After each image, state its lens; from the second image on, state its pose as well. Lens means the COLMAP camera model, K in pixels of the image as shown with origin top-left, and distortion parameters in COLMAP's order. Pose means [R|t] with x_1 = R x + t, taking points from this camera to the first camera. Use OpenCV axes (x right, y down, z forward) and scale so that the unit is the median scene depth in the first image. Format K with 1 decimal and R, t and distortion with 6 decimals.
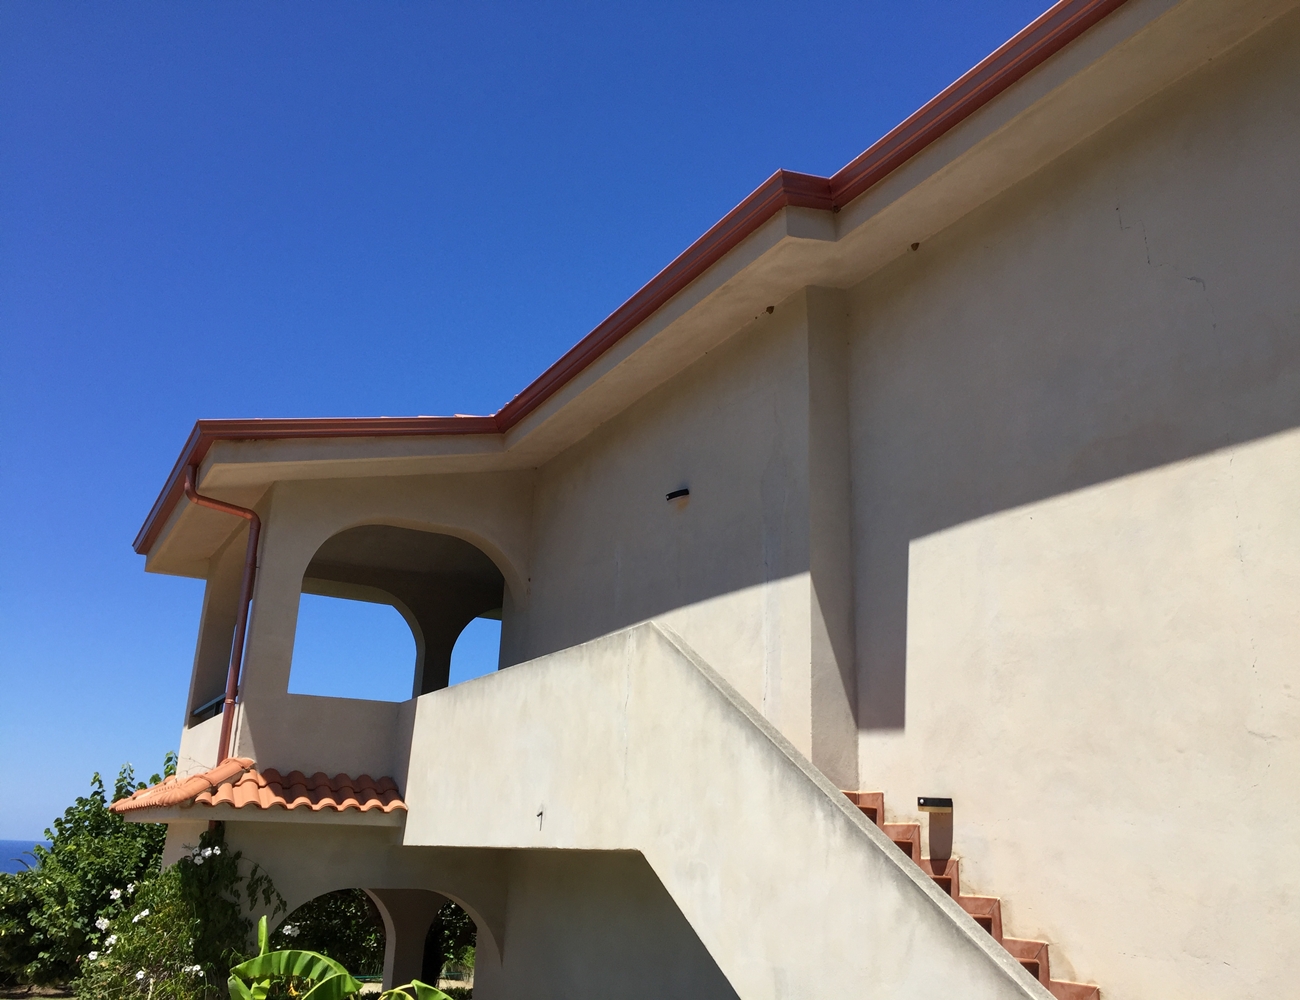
lens RADIAL K [[1102.9, 0, 652.4], [0, 1102.9, 529.4], [0, 0, 1]] dist [0.069111, -0.088012]
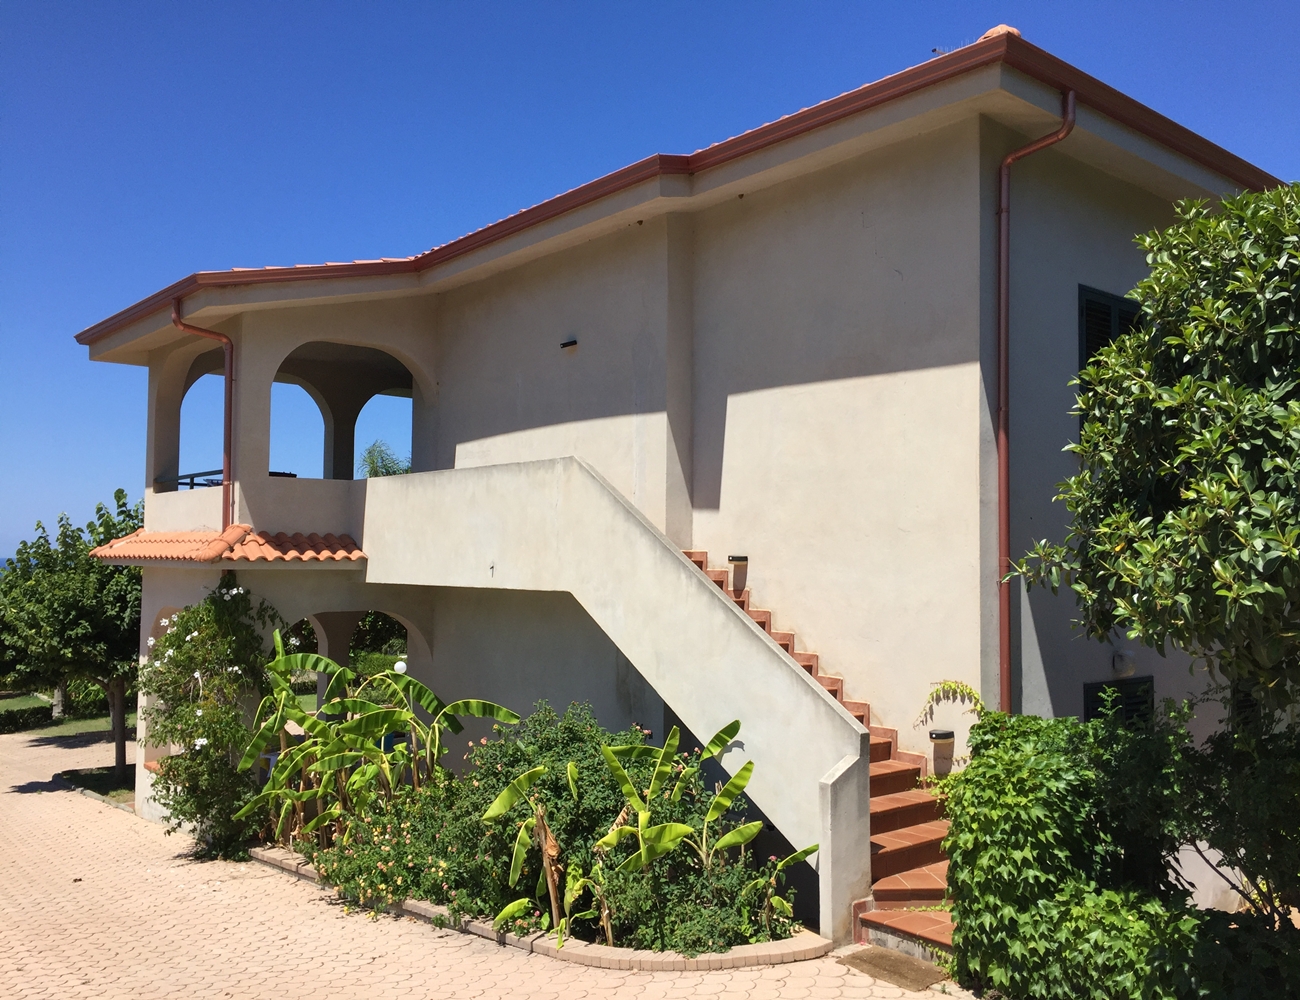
lens RADIAL K [[1128.9, 0, 652.2], [0, 1128.9, 506.1], [0, 0, 1]] dist [0.045299, -0.012629]
pose [[0.982022, -0.014823, 0.188184, -0.151601], [-0.031221, 0.970427, 0.239367, -0.184418], [-0.186167, -0.240939, 0.952518, -0.462217]]
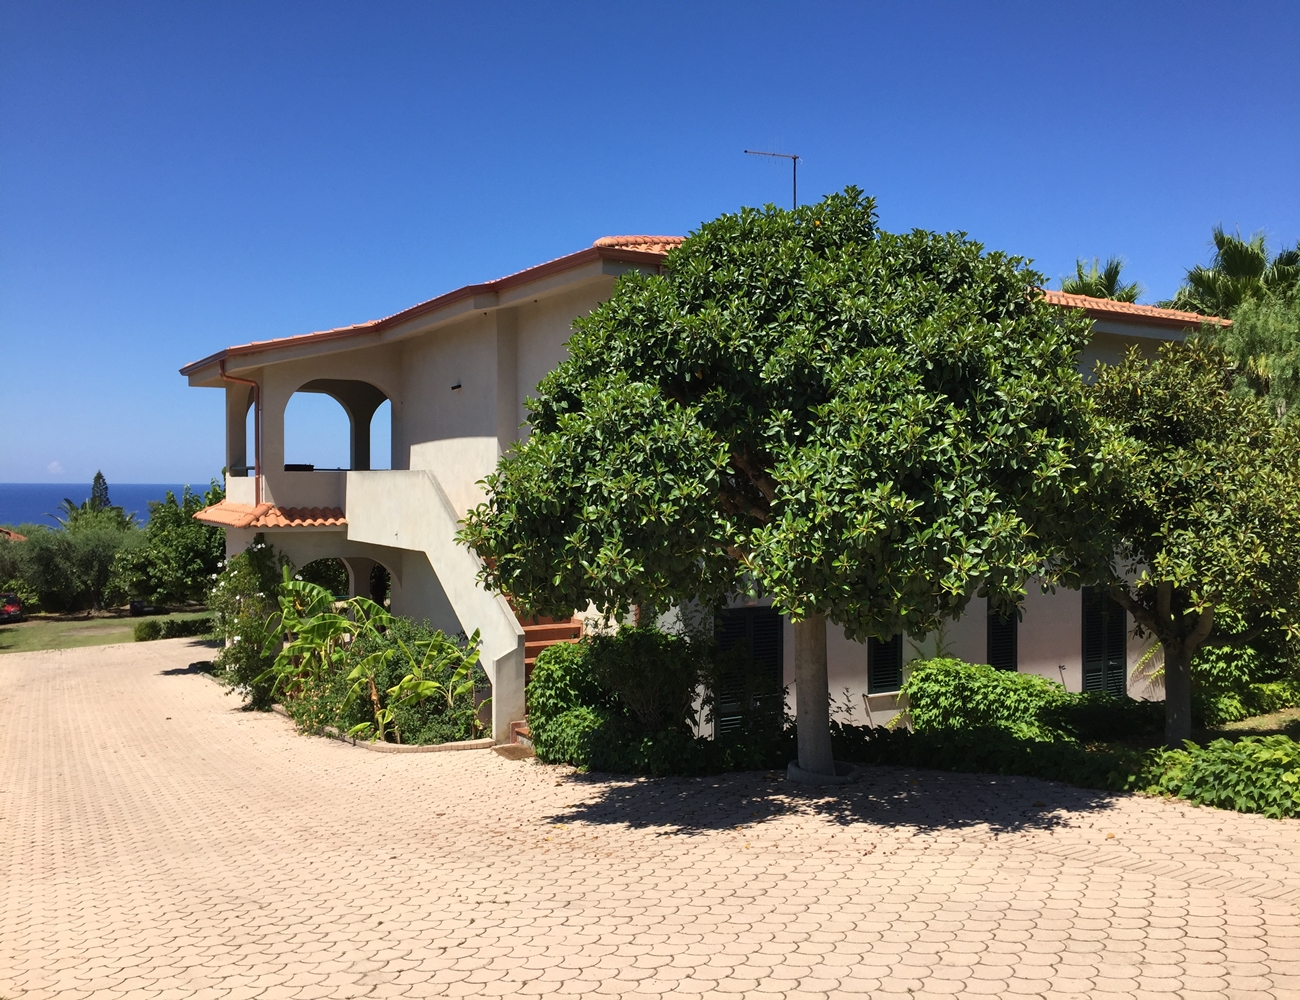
lens RADIAL K [[1181.2, 0, 670.9], [0, 1181.2, 500.6], [0, 0, 1]] dist [0.070050, -0.002510]
pose [[0.999375, -0.028441, 0.021010, 0.400227], [0.020734, 0.952653, 0.303352, -0.531449], [-0.028643, -0.302726, 0.952647, -1.338863]]
